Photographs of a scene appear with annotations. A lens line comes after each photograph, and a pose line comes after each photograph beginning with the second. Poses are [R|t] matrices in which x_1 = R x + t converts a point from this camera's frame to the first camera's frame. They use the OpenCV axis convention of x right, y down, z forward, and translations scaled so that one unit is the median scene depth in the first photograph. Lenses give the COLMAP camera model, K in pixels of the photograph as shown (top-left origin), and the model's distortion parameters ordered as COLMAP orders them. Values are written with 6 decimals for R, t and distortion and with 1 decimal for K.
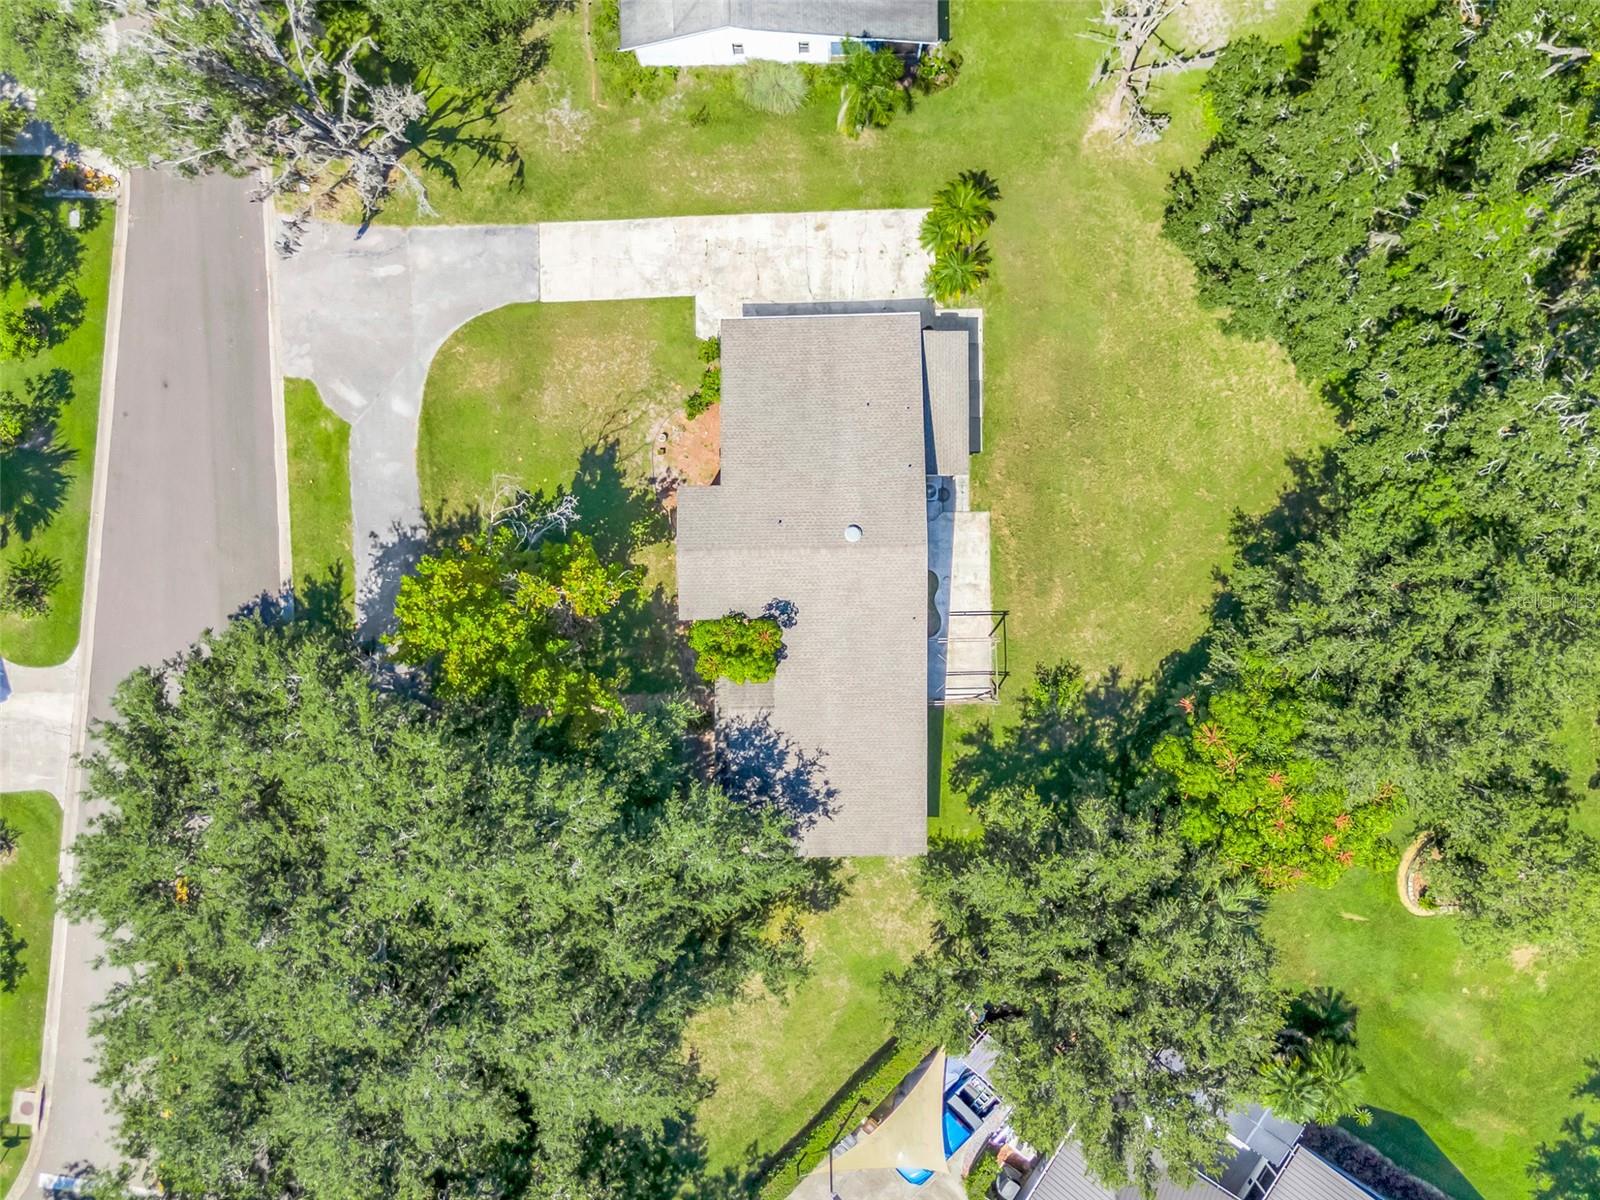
lens RADIAL K [[1203.4, 0, 794.6], [0, 1203.4, 604.1], [0, 0, 1]] dist [0.080105, -0.082284]
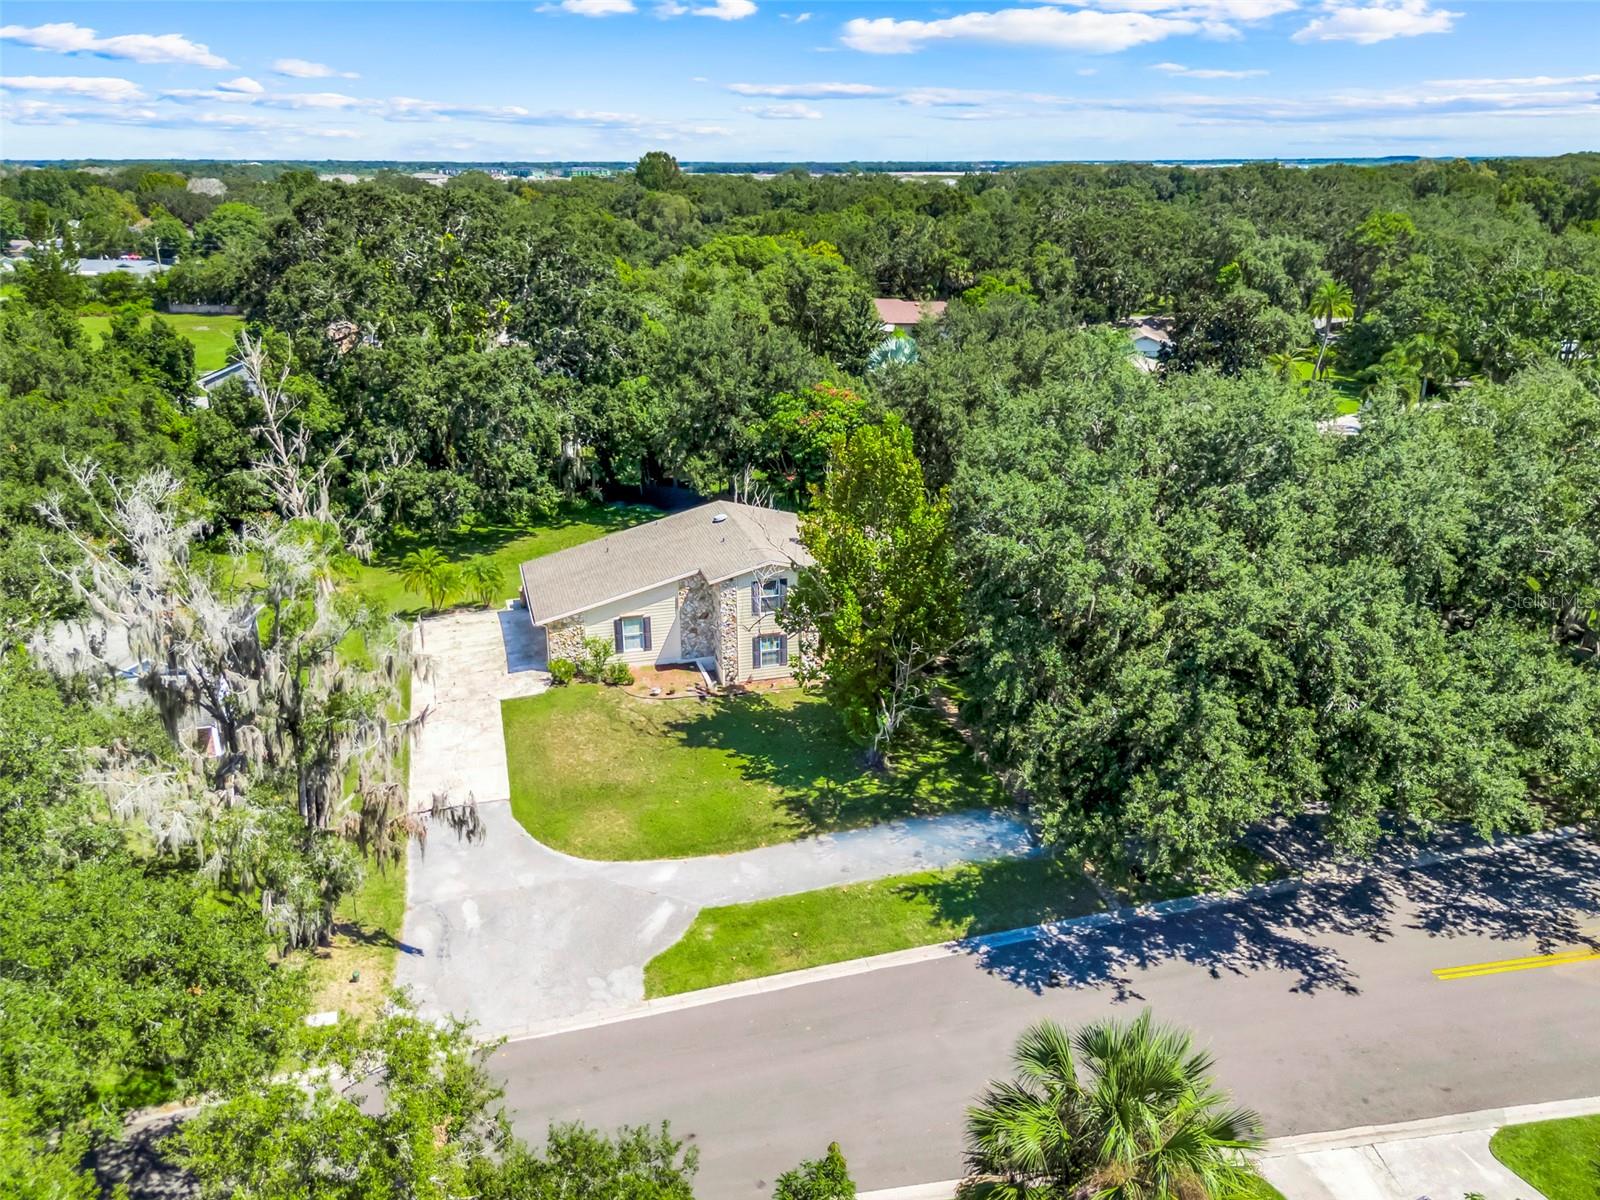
lens RADIAL K [[1203.4, 0, 794.6], [0, 1203.4, 604.1], [0, 0, 1]] dist [0.080105, -0.082284]
pose [[-0.252202, -0.309358, 0.916893, -0.962648], [0.967499, -0.098674, 0.232830, -0.241207], [0.018446, 0.945813, 0.324189, 0.617758]]
